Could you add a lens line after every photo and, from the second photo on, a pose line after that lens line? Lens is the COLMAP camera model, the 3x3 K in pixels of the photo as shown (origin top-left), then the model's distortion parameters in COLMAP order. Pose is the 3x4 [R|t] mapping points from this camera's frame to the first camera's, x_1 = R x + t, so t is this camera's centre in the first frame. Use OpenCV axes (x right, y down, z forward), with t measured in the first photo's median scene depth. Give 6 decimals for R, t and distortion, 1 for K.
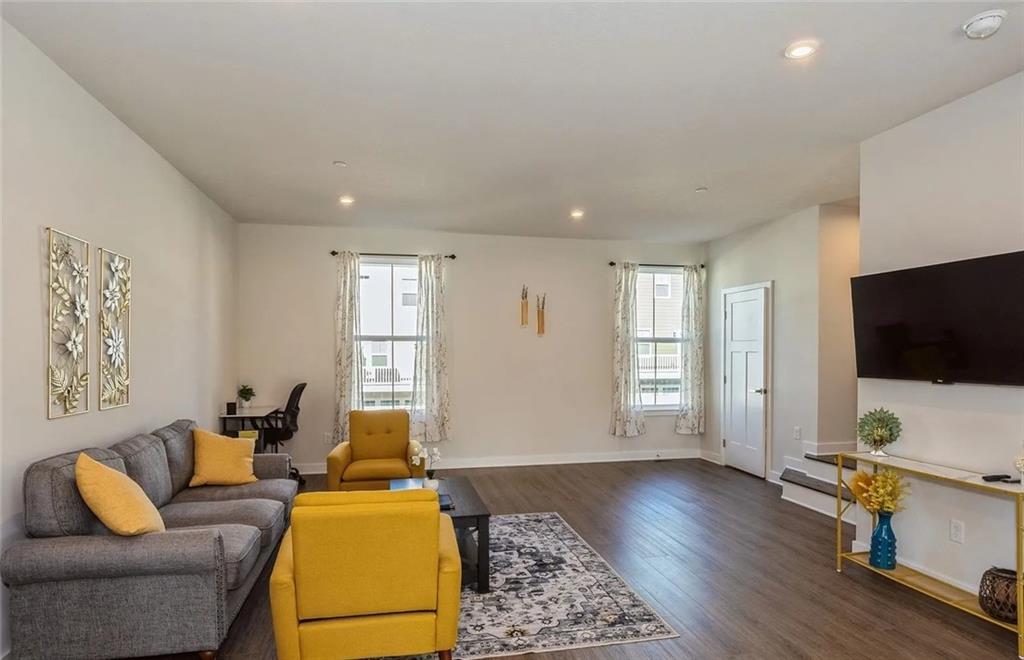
lens RADIAL K [[557.2, 0, 518.5], [0, 557.2, 355.4], [0, 0, 1]] dist [0.031900, 0.002415]
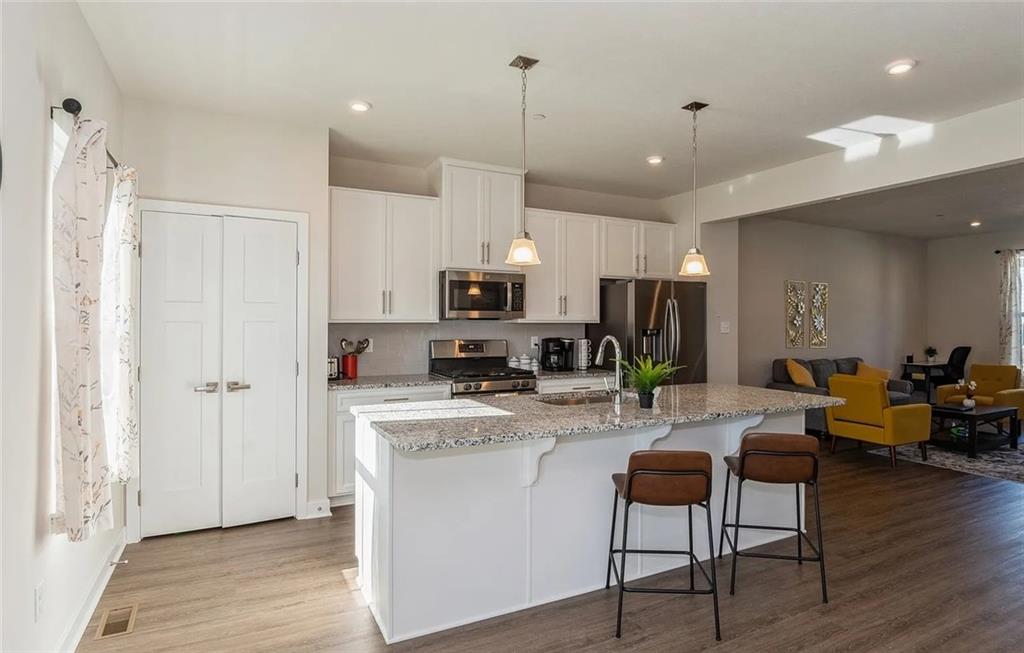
lens RADIAL K [[557.2, 0, 513.6], [0, 557.2, 327.3], [0, 0, 1]] dist [0.031900, 0.002415]
pose [[0.230859, -0.000615, -0.972987, 1.317712], [-0.008217, 0.999963, -0.002582, 0.023301], [0.972953, 0.008591, 0.230845, -0.808653]]
